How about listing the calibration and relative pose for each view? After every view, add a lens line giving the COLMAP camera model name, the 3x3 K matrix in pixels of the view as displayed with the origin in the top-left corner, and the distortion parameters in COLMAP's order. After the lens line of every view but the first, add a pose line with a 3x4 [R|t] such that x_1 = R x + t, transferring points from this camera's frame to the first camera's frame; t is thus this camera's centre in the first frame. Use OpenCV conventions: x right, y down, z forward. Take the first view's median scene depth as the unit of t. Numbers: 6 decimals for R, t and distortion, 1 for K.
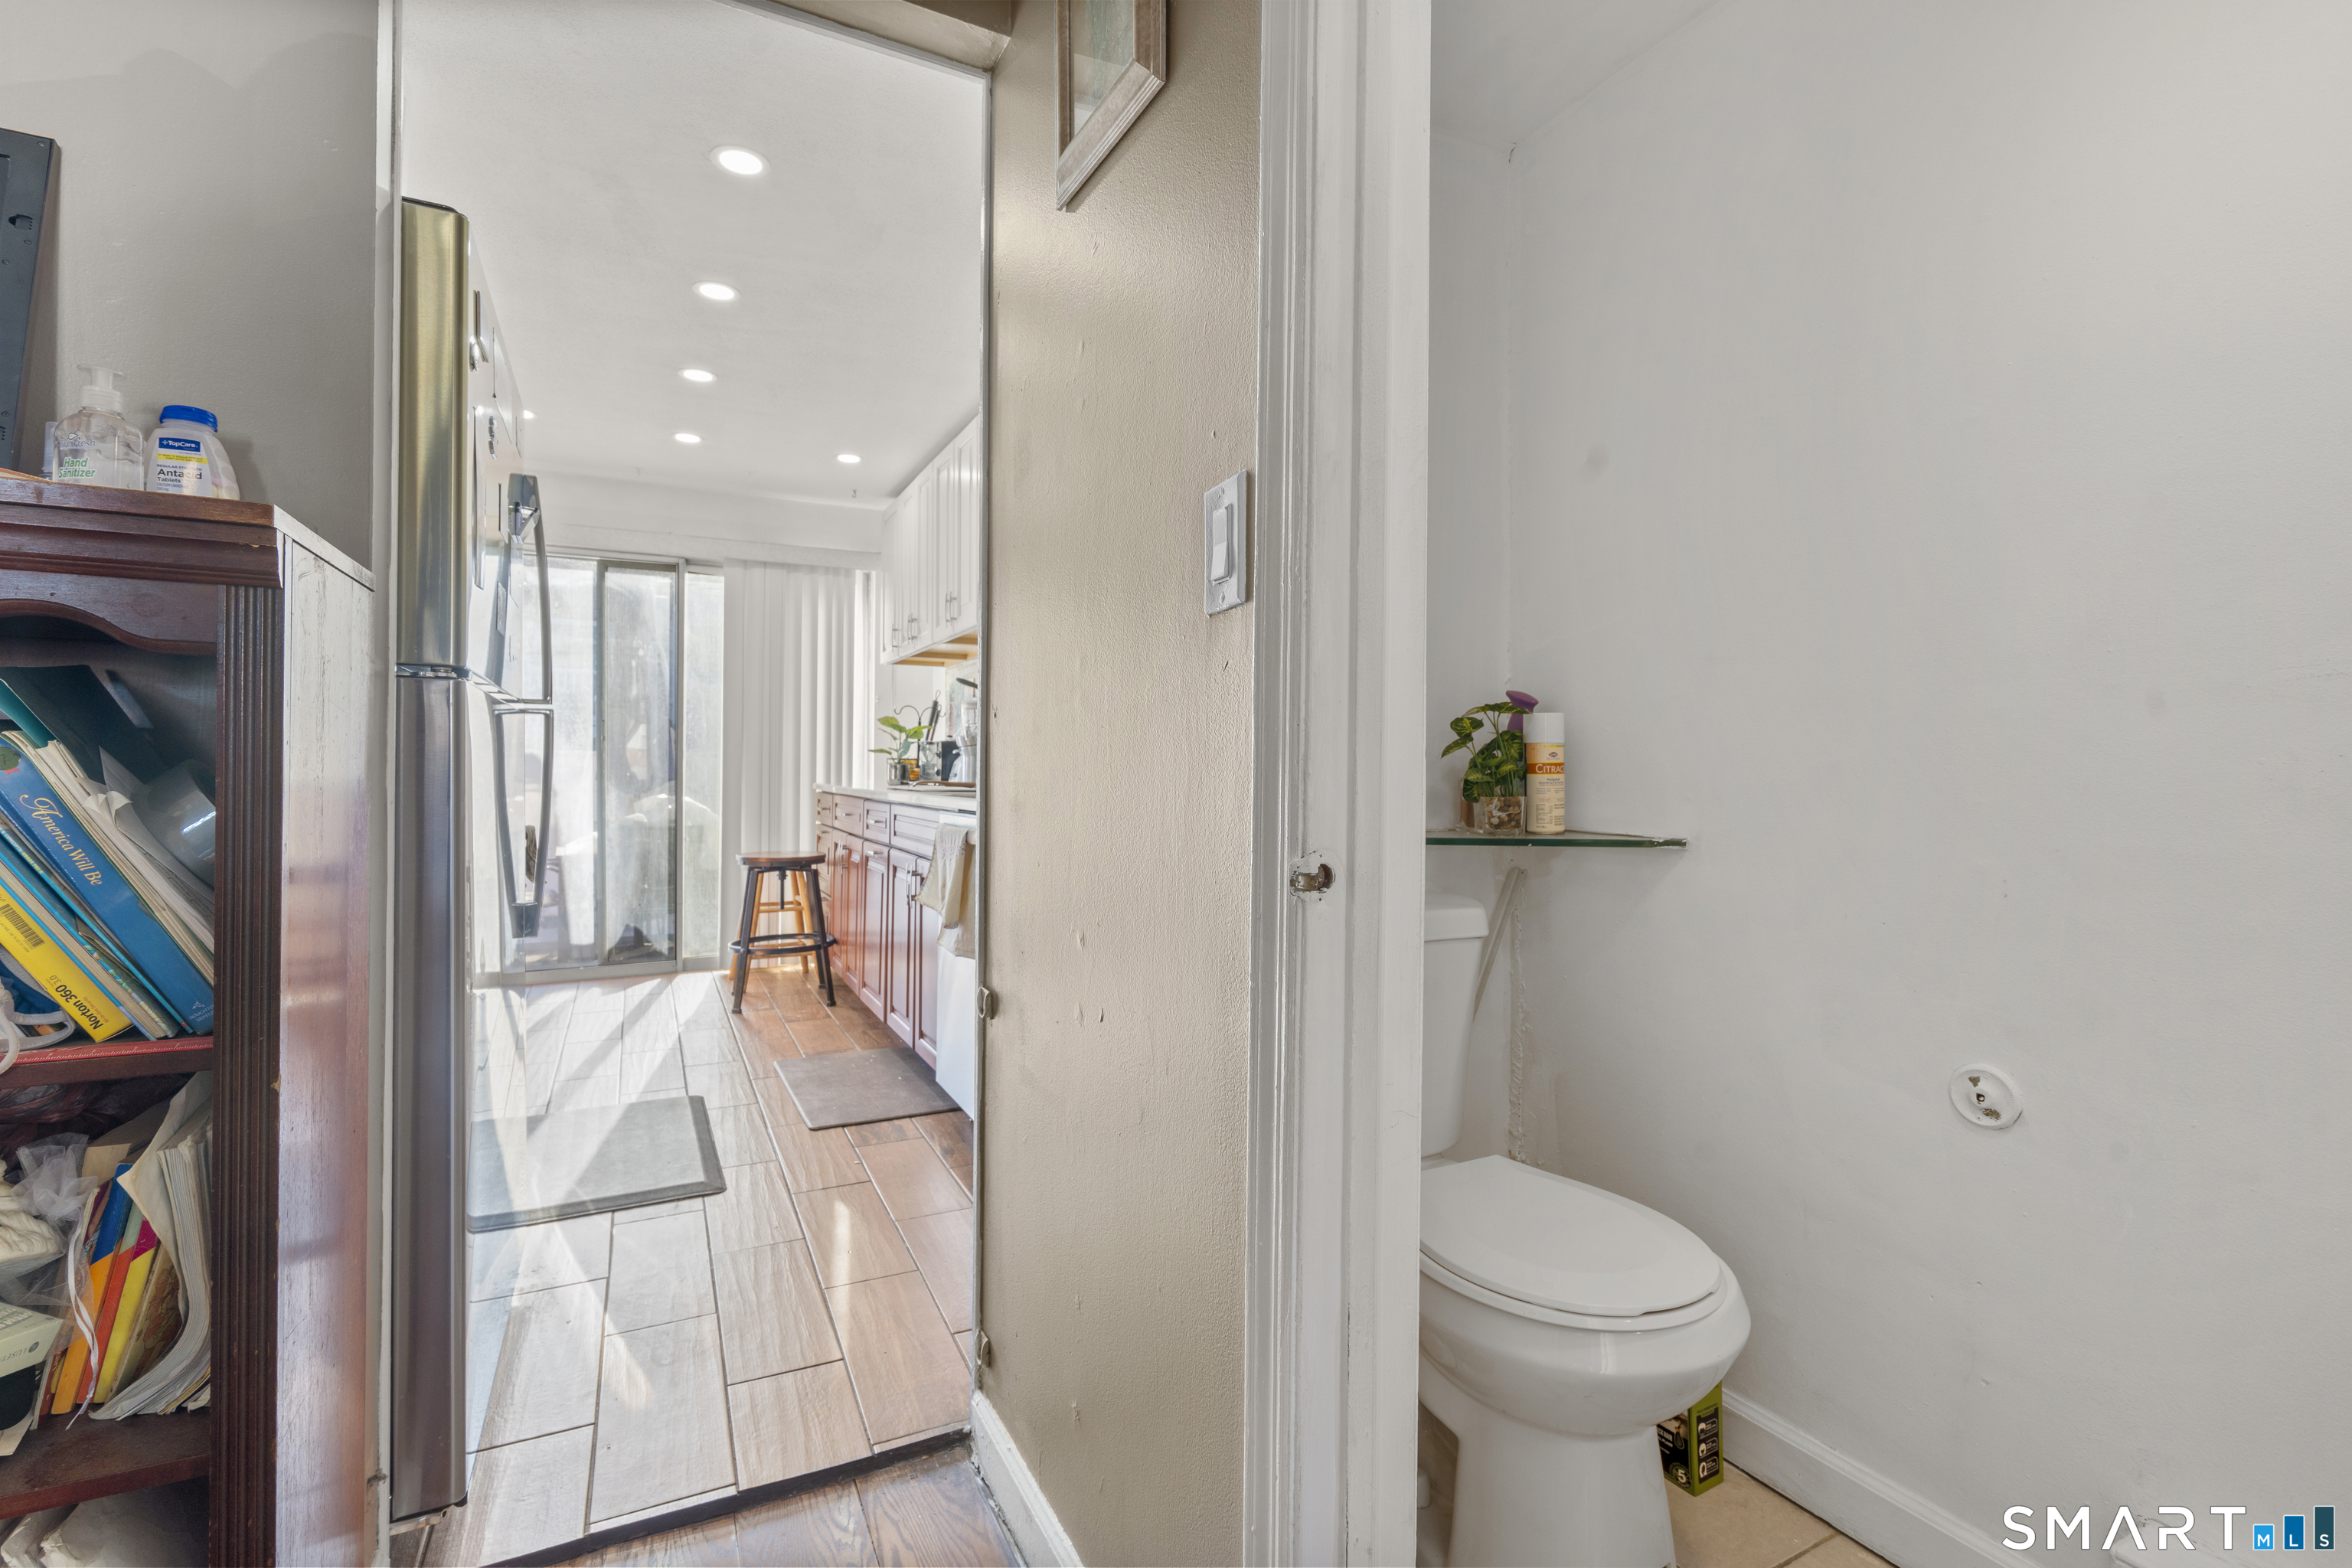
lens RADIAL K [[1062.8, 0, 1178.9], [0, 1062.8, 774.6], [0, 0, 1]] dist [-0.006640, 0.004009]
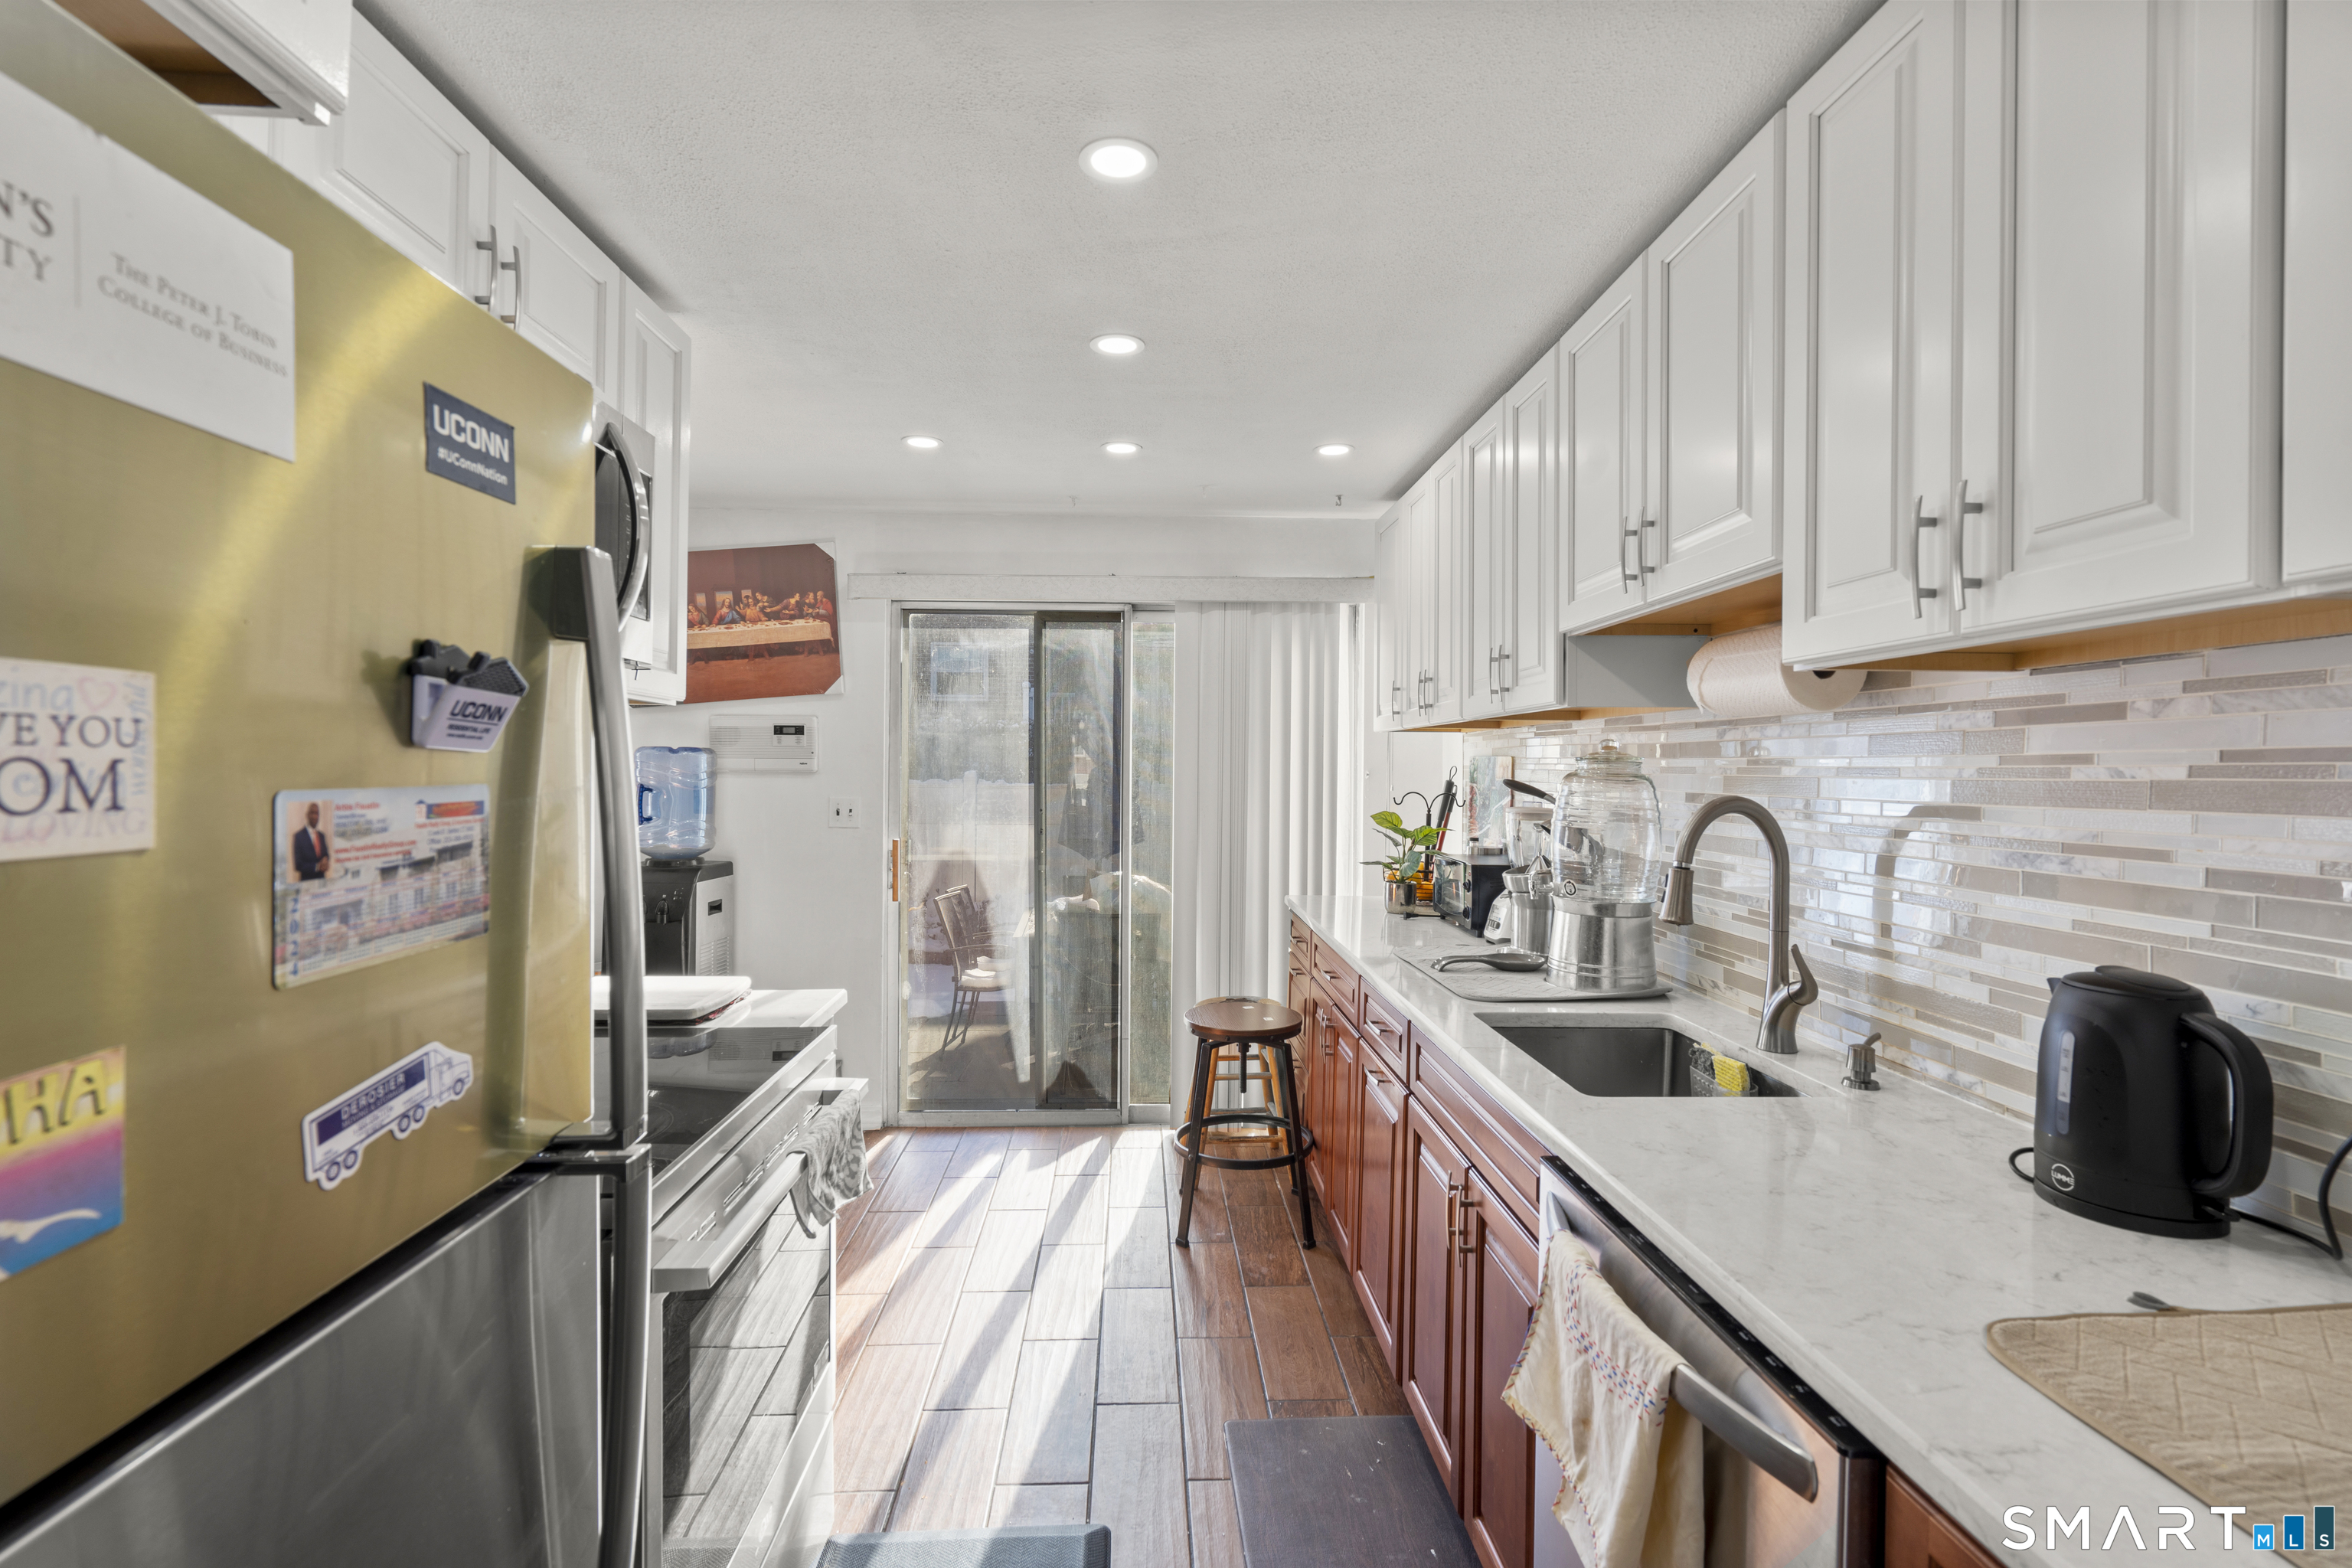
lens RADIAL K [[1062.8, 0, 1178.9], [0, 1062.8, 774.6], [0, 0, 1]] dist [-0.006640, 0.004009]
pose [[0.908634, 0.003178, -0.417582, -0.105066], [-0.000998, 0.999985, 0.005439, -0.083808], [0.417593, -0.004525, 0.908623, 0.304162]]
